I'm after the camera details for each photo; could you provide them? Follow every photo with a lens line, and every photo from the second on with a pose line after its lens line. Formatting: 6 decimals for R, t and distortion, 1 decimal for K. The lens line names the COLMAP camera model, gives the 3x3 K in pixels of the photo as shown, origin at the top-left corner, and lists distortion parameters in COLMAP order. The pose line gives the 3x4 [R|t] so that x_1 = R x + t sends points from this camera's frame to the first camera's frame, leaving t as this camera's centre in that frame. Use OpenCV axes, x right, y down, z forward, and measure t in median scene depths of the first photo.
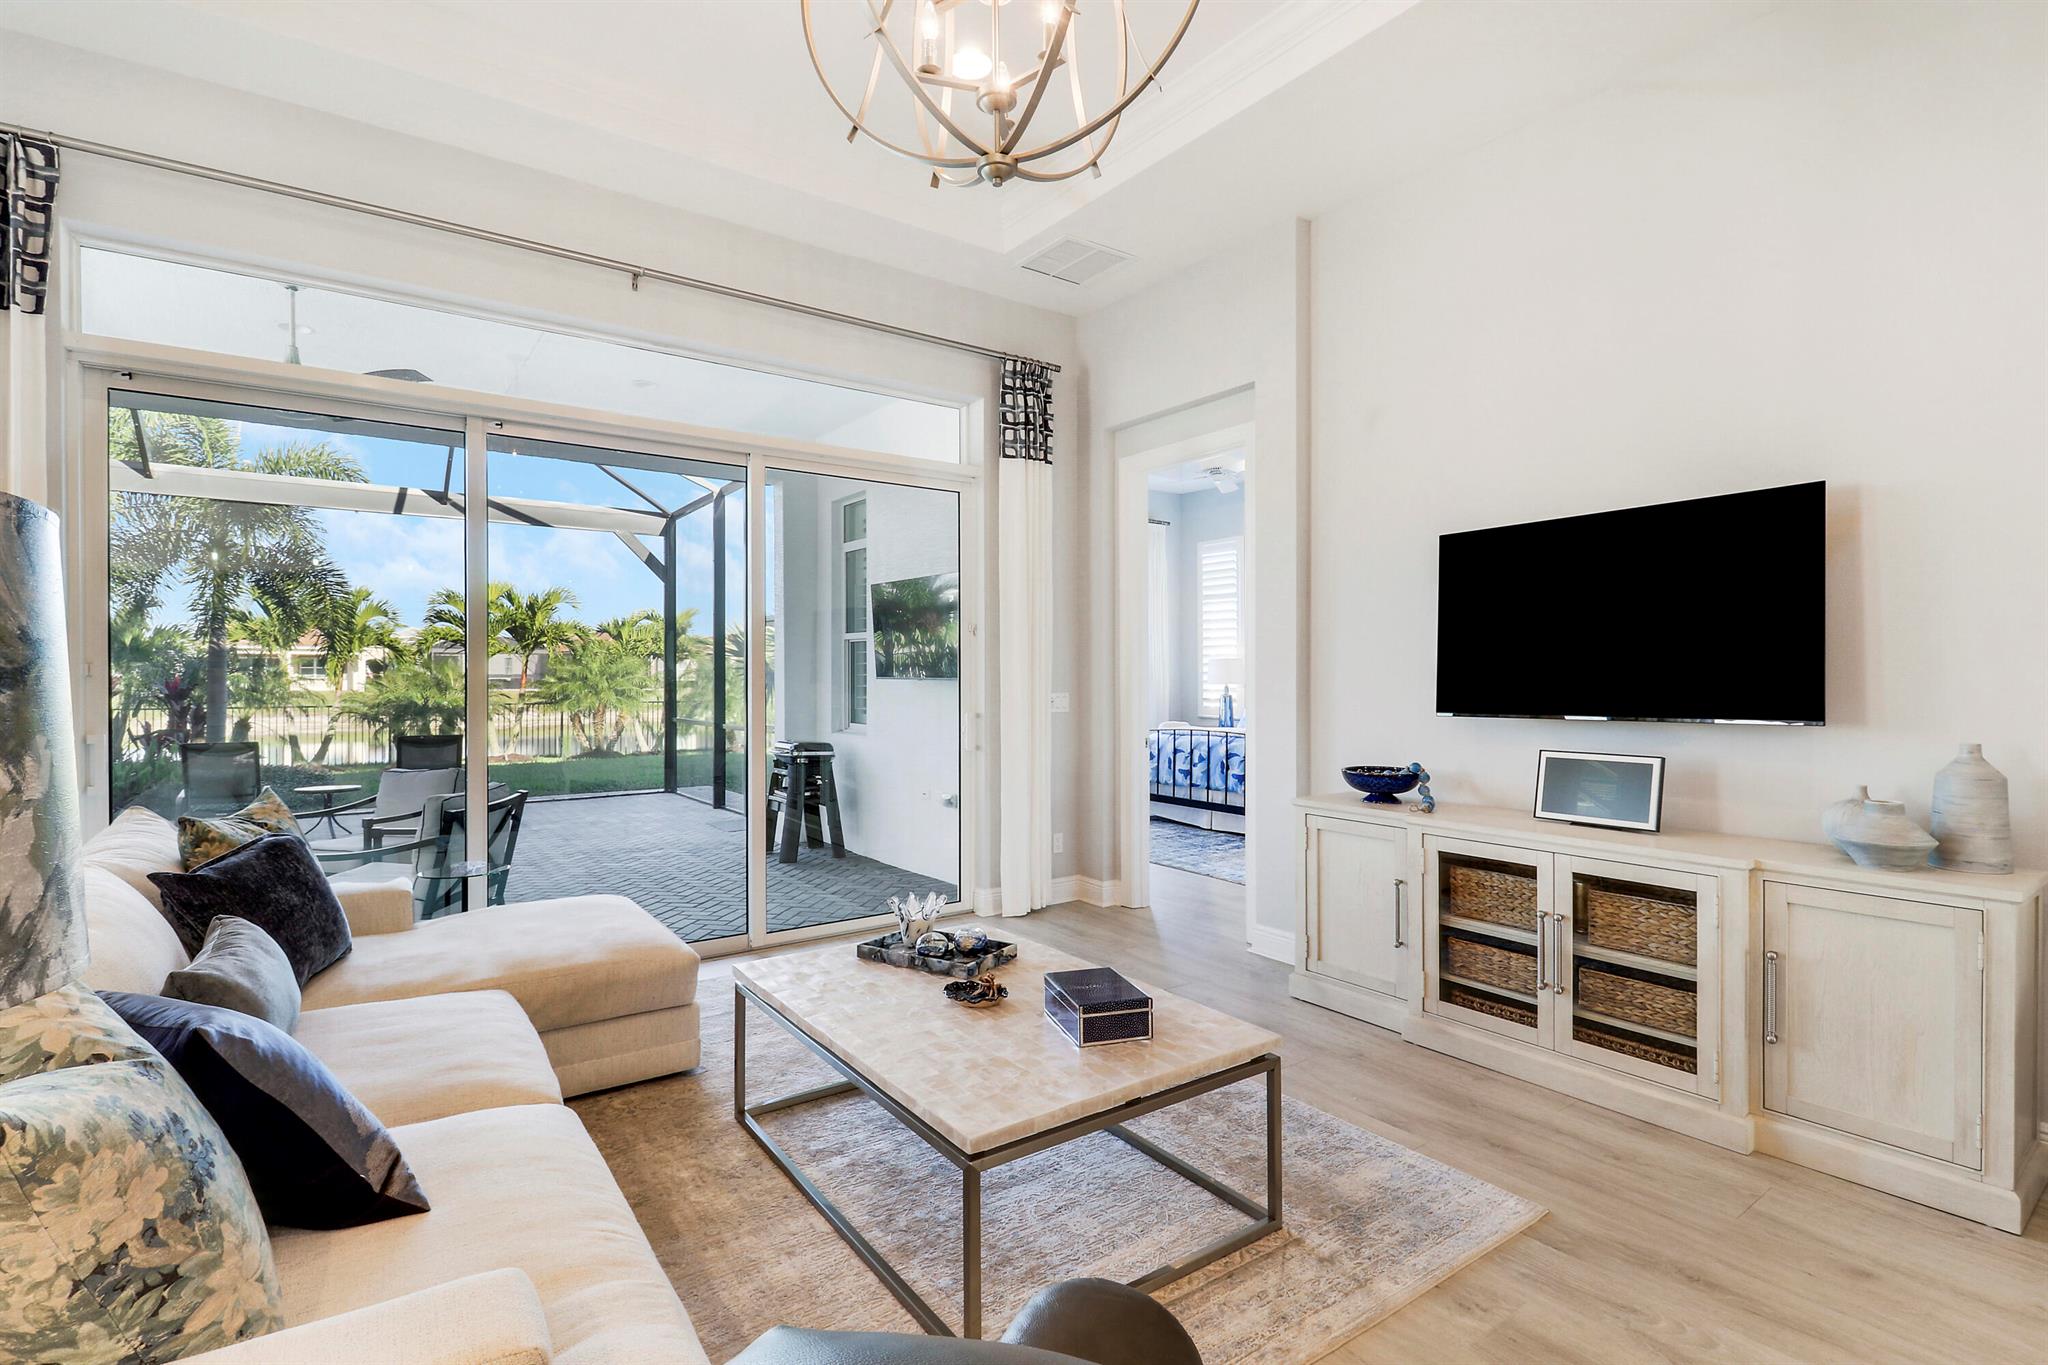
lens RADIAL K [[965.8, 0, 1033.7], [0, 965.8, 677.5], [0, 0, 1]] dist [0.004066, -0.013019]
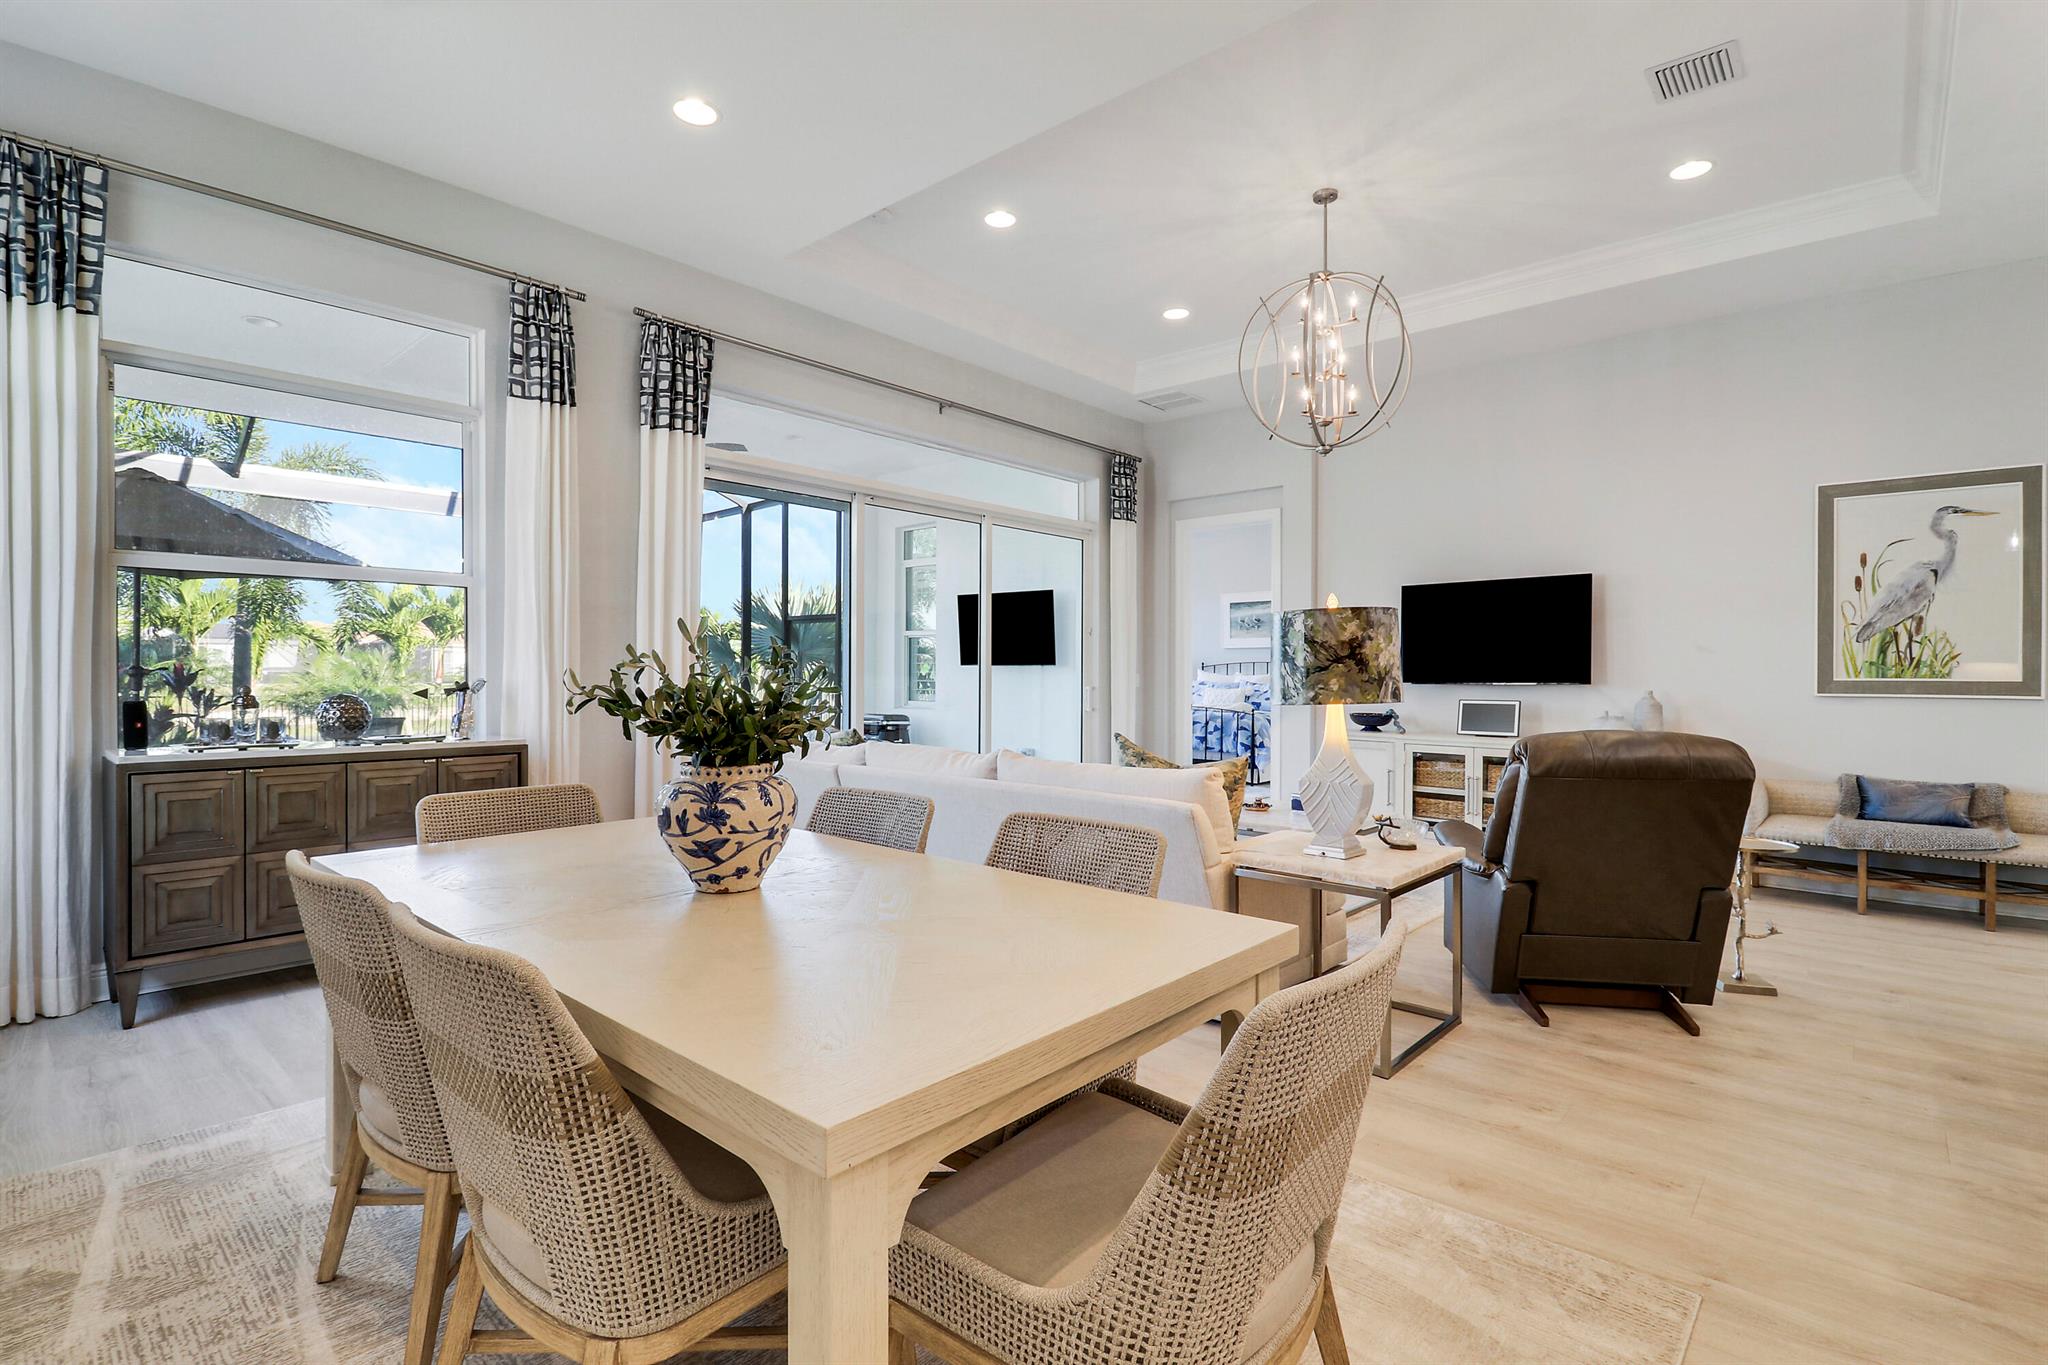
lens RADIAL K [[964.8, 0, 1062.5], [0, 964.8, 673.6], [0, 0, 1]] dist [0.012310, -0.012502]
pose [[0.971215, 0.006443, 0.238116, -0.469880], [-0.006278, 0.999979, -0.001451, 0.019218], [-0.238120, -0.000086, 0.971236, -0.459861]]
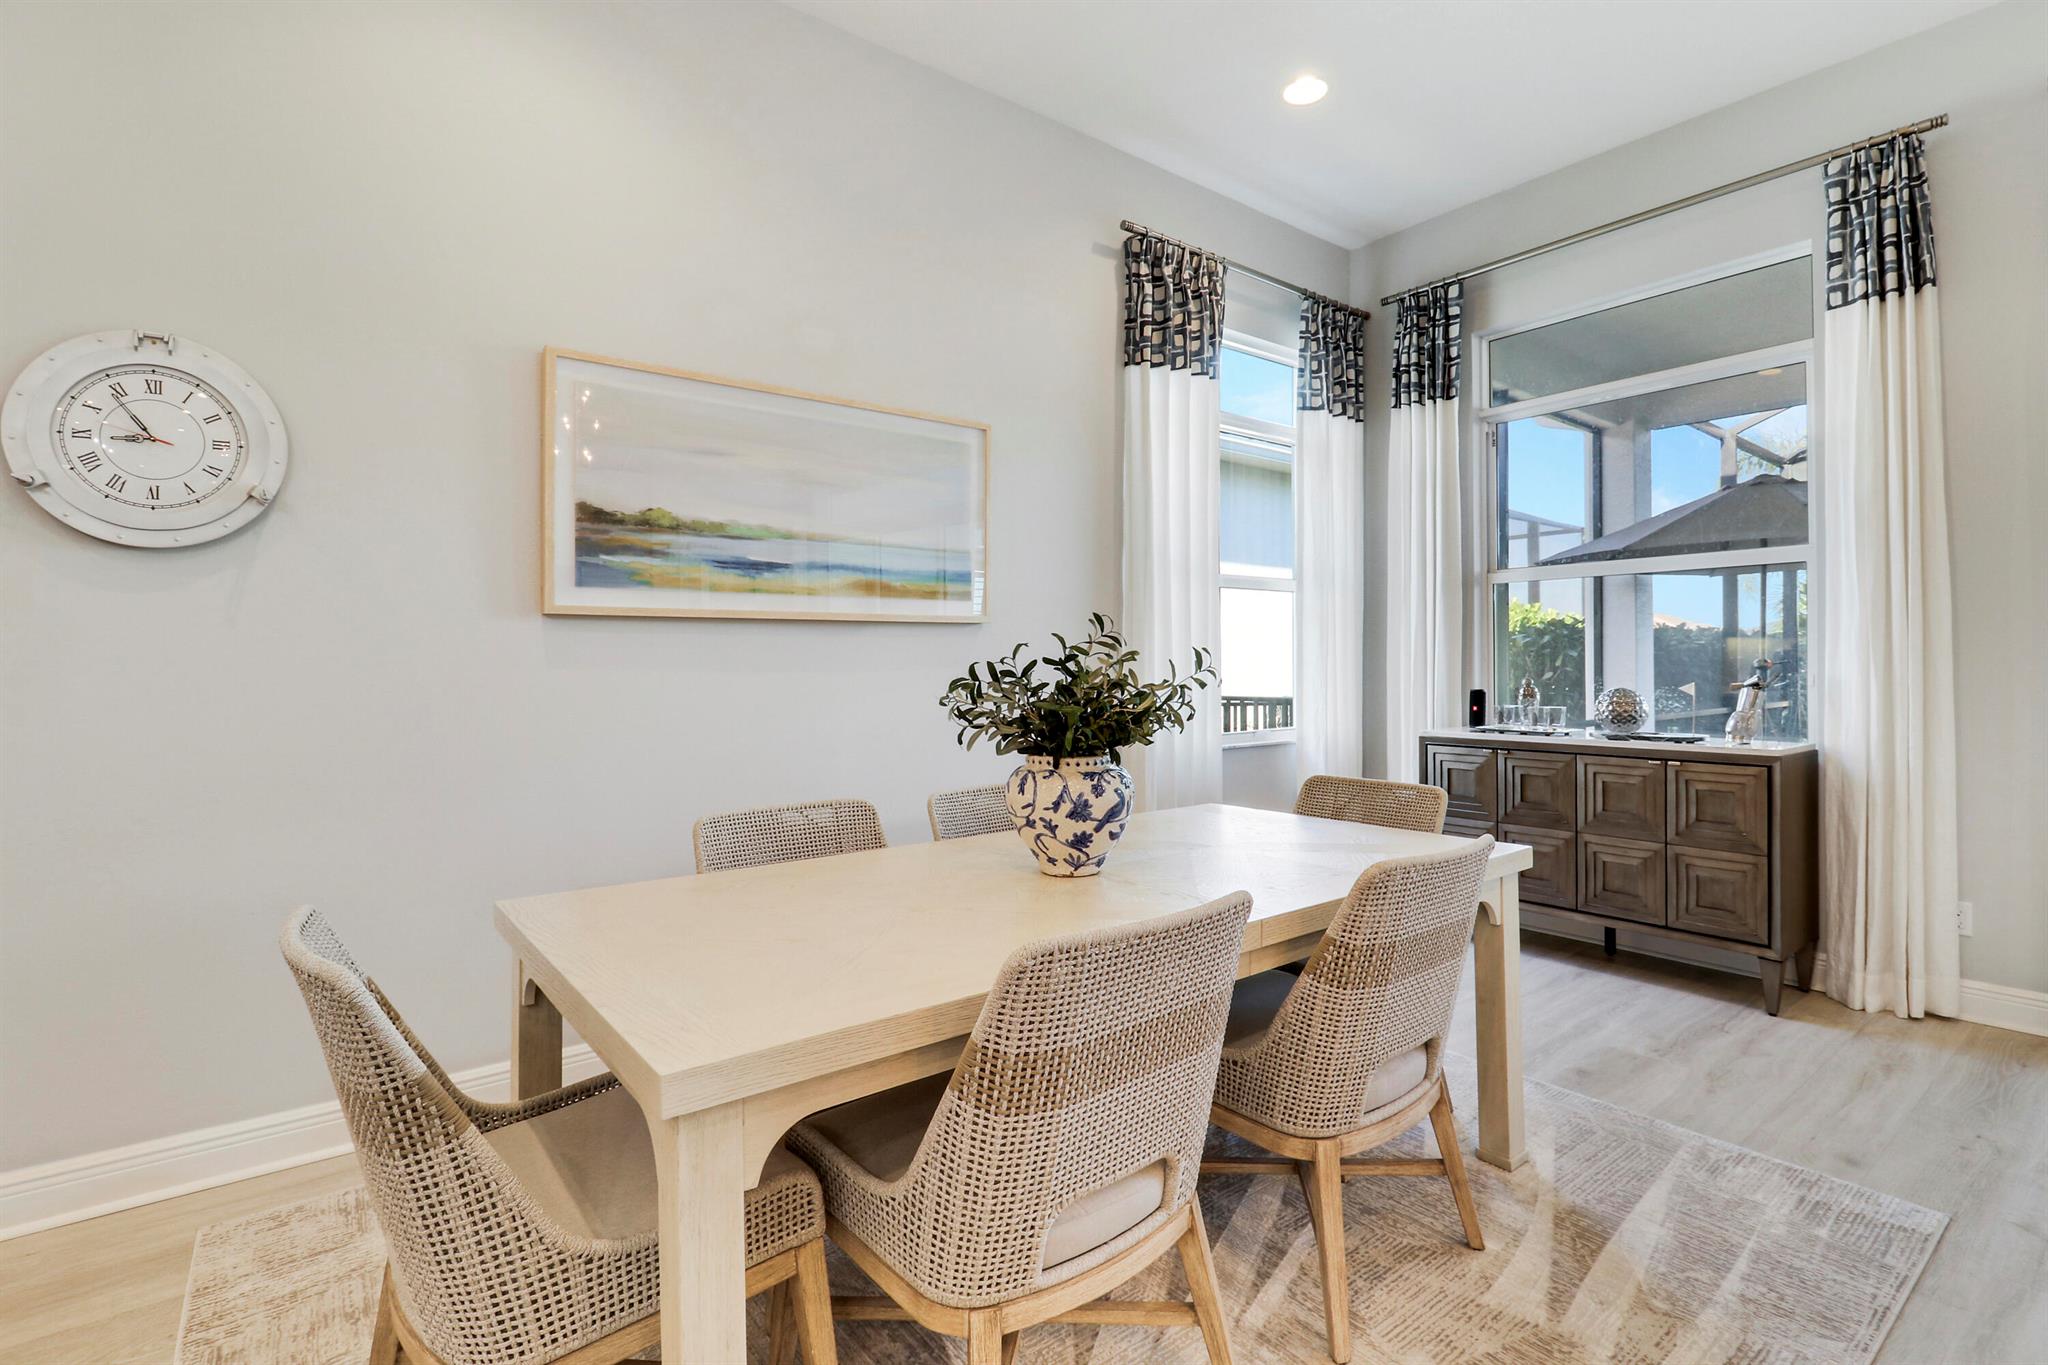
lens RADIAL K [[961.5, 0, 1049.5], [0, 961.5, 657.8], [0, 0, 1]] dist [0.003548, -0.013217]
pose [[0.043867, -0.009714, -0.998990, -0.126369], [0.005100, 0.999942, -0.009499, 0.019200], [0.999024, -0.004678, 0.043914, -0.098128]]
